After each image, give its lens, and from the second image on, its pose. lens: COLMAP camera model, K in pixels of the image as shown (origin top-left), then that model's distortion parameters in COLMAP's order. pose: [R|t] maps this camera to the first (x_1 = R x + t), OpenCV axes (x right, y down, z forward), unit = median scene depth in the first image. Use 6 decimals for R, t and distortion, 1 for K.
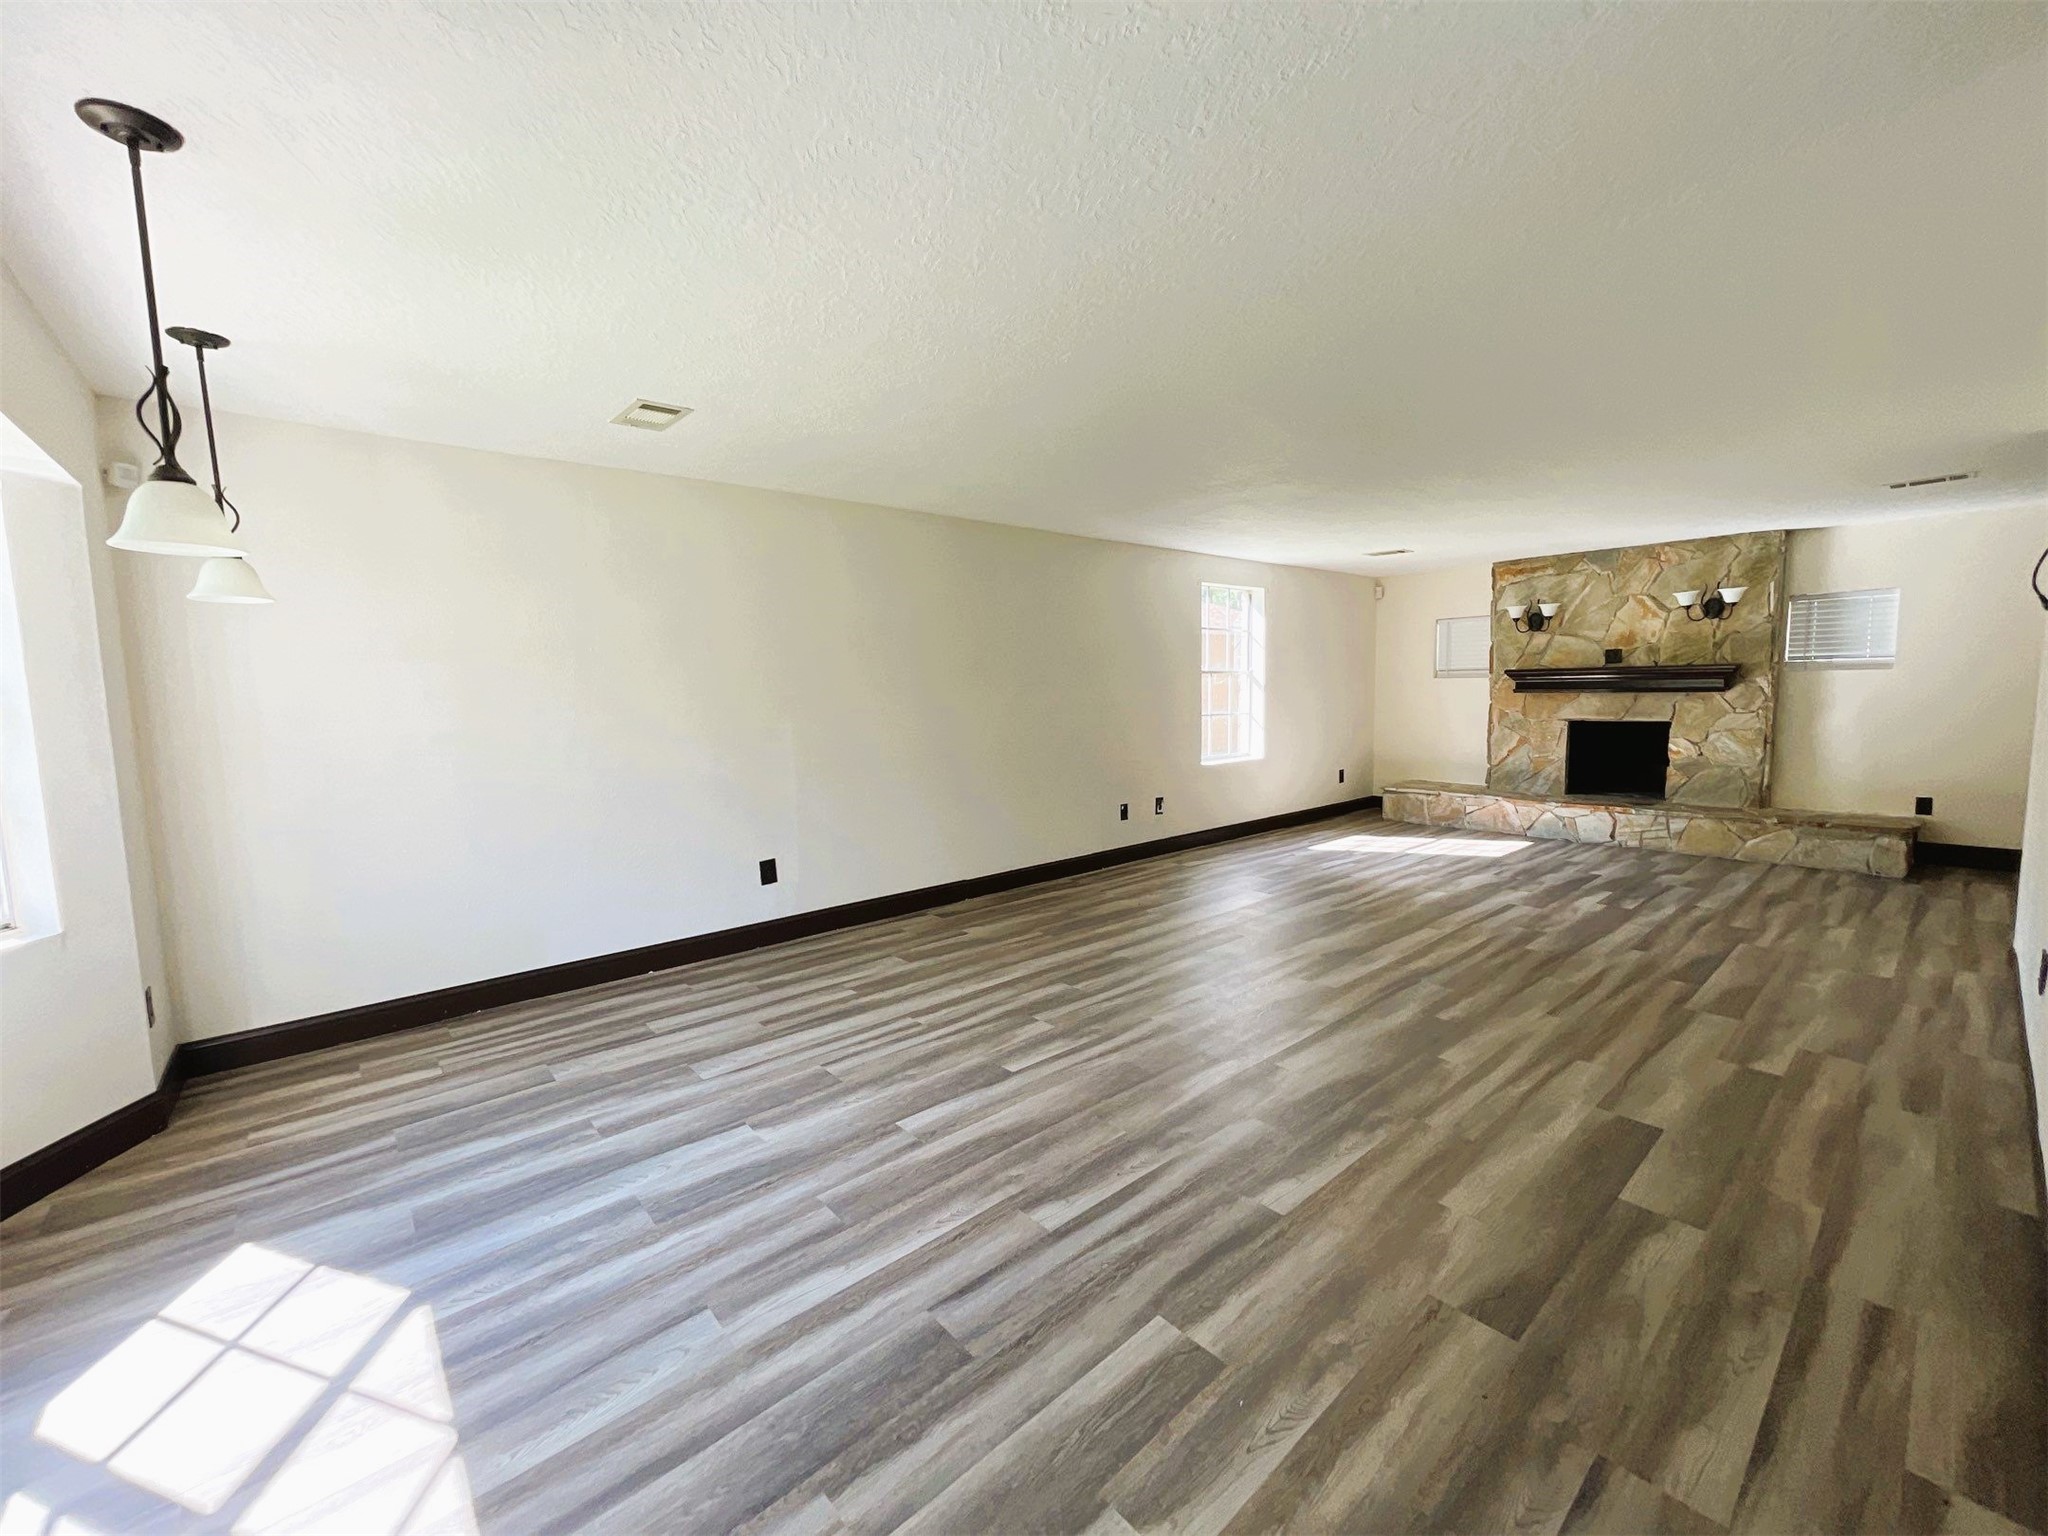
lens RADIAL K [[828.5, 0, 1017.4], [0, 828.5, 758.4], [0, 0, 1]] dist [-0.002218, 0.002399]
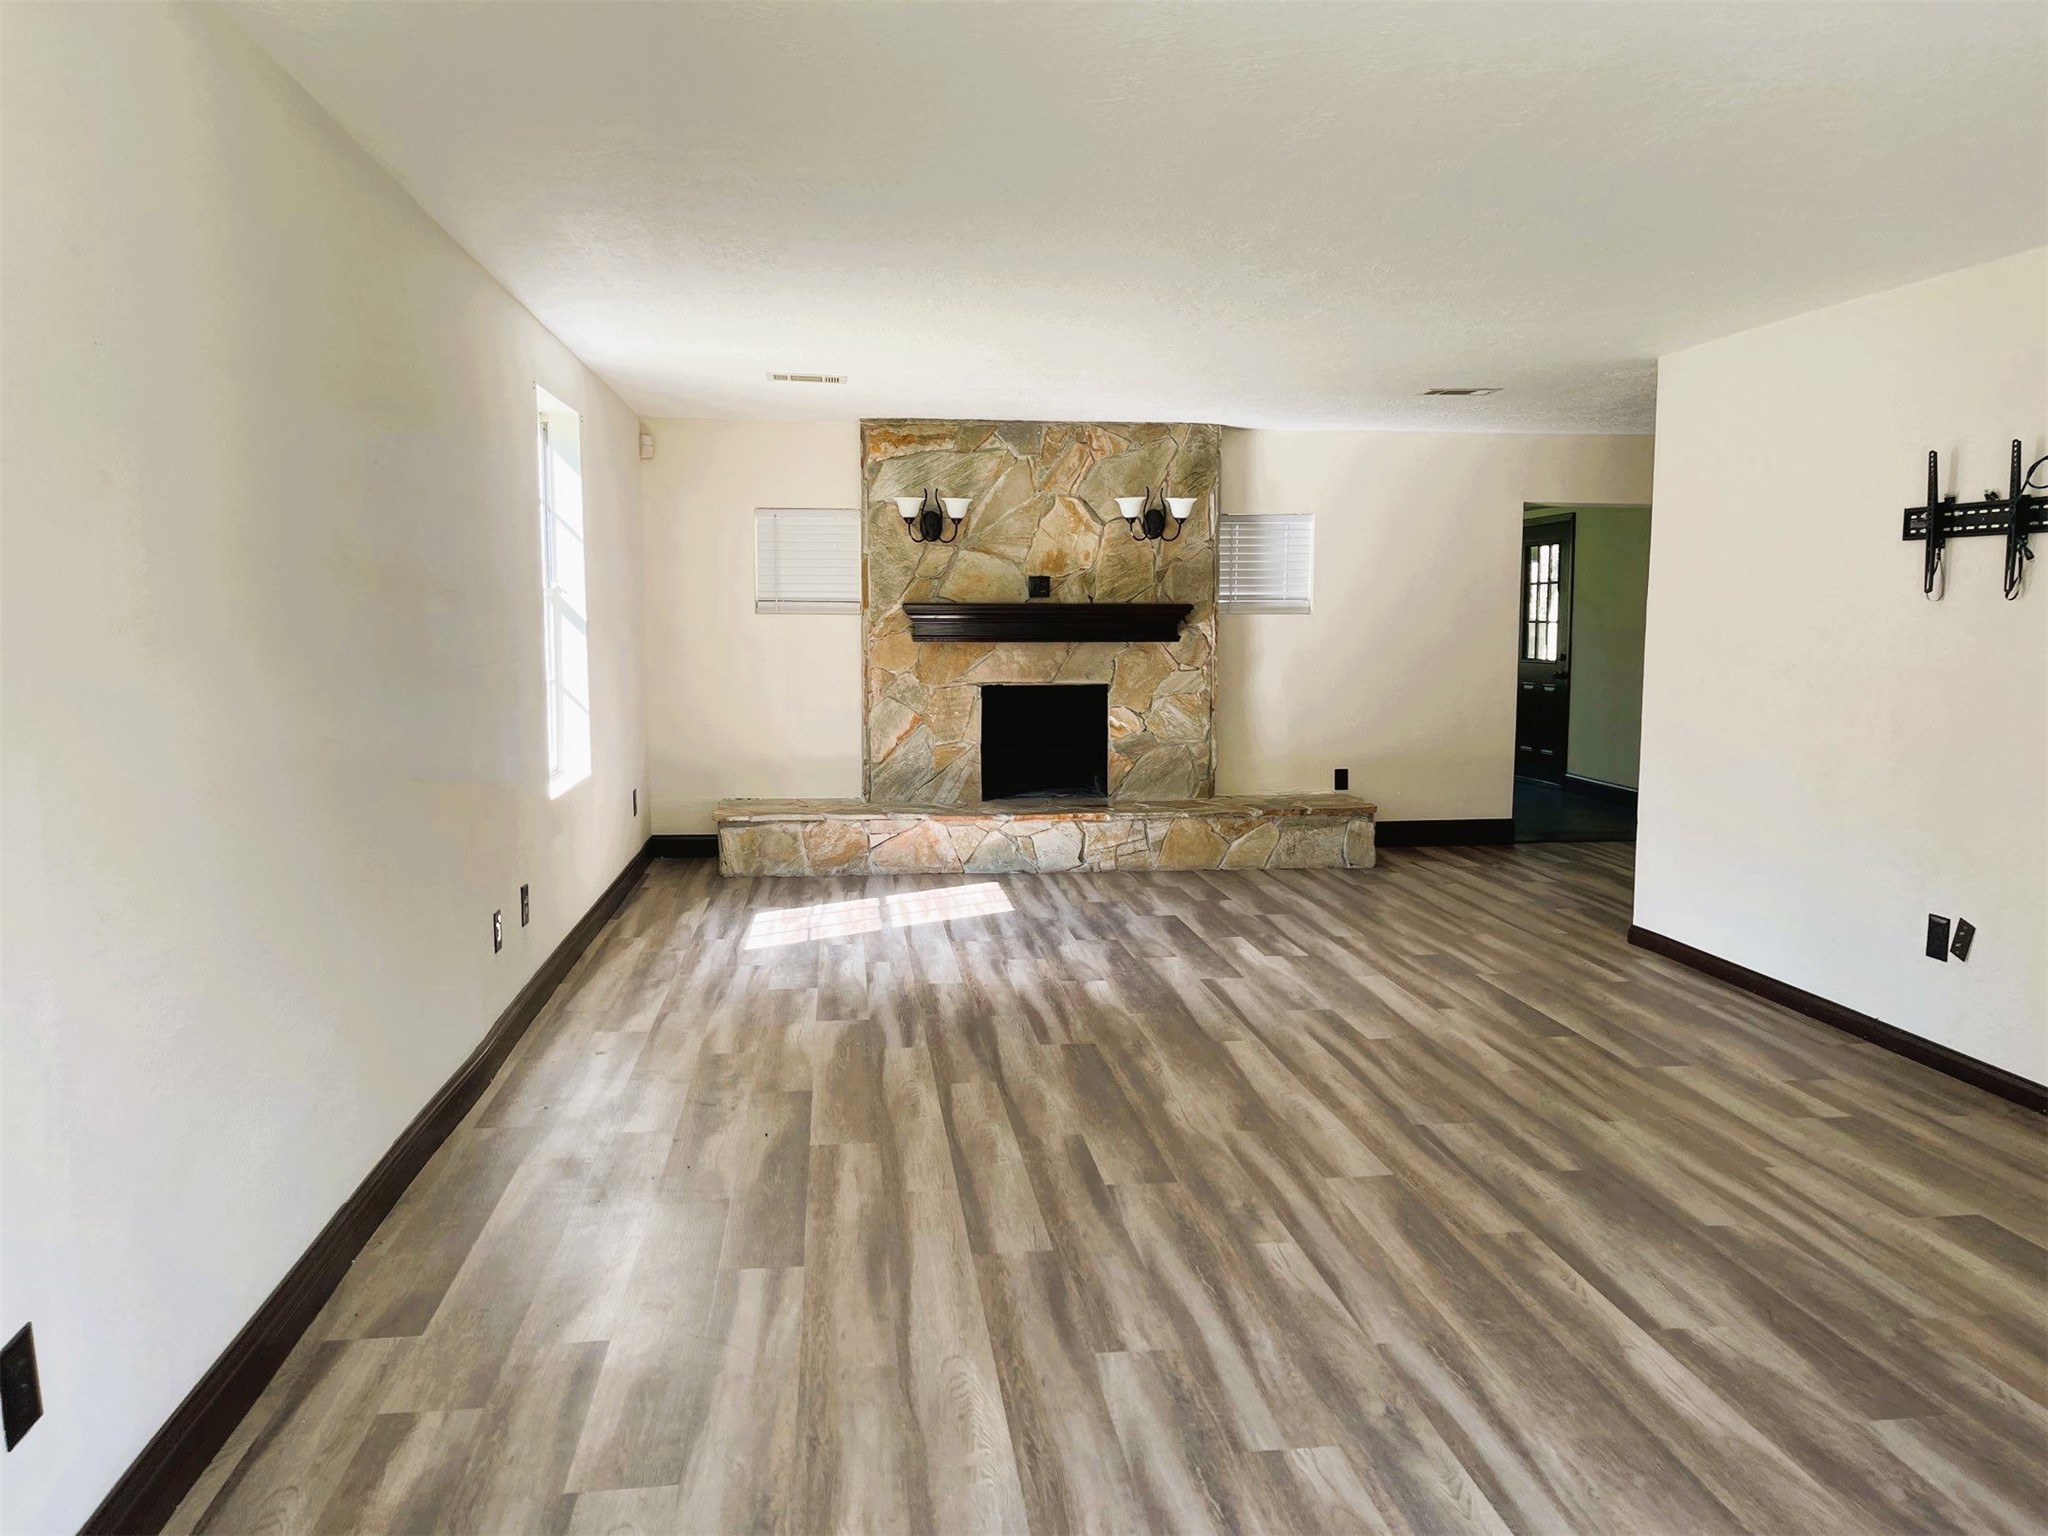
lens RADIAL K [[1552.9, 0, 1012.8], [0, 1552.9, 768.0], [0, 0, 1]] dist [0.073105, -0.087631]
pose [[0.558657, -0.063659, 0.826952, -0.362619], [0.058874, 0.997579, 0.037021, -0.029190], [-0.827306, 0.028004, 0.561052, 0.365100]]
